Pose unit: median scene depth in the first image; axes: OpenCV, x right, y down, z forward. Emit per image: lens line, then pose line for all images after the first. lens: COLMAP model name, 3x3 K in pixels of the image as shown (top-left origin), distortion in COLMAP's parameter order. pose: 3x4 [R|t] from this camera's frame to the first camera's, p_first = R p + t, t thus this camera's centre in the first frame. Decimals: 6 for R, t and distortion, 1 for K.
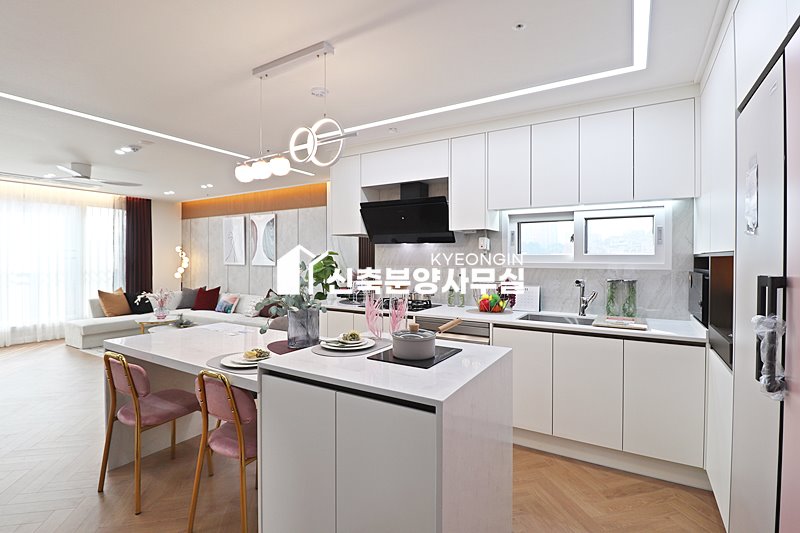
lens RADIAL K [[382.2, 0, 399.6], [0, 382.2, 259.7], [0, 0, 1]] dist [-0.017713, -0.000568]
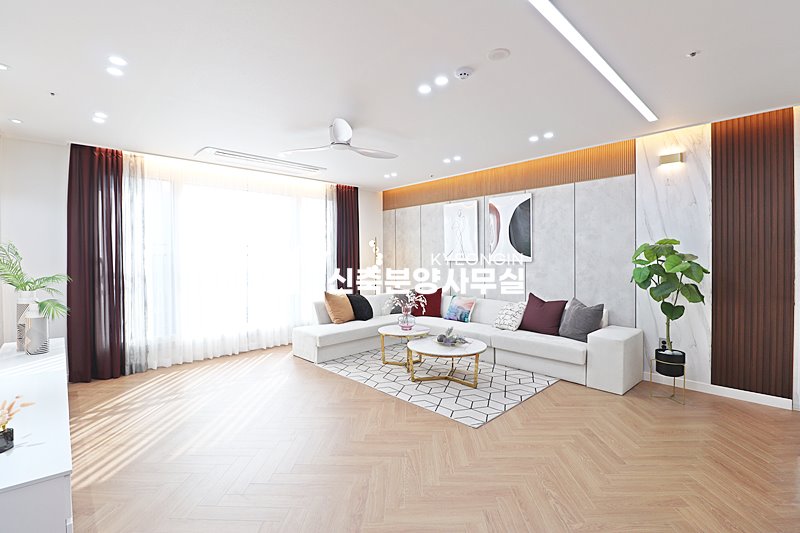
lens RADIAL K [[368.4, 0, 400.5], [0, 368.4, 261.5], [0, 0, 1]] dist [-0.000628, -0.000258]
pose [[0.964225, -0.005874, -0.265021, -0.375512], [0.008871, 0.999910, 0.010114, 0.004946], [0.264938, -0.012103, 0.964190, 0.225072]]
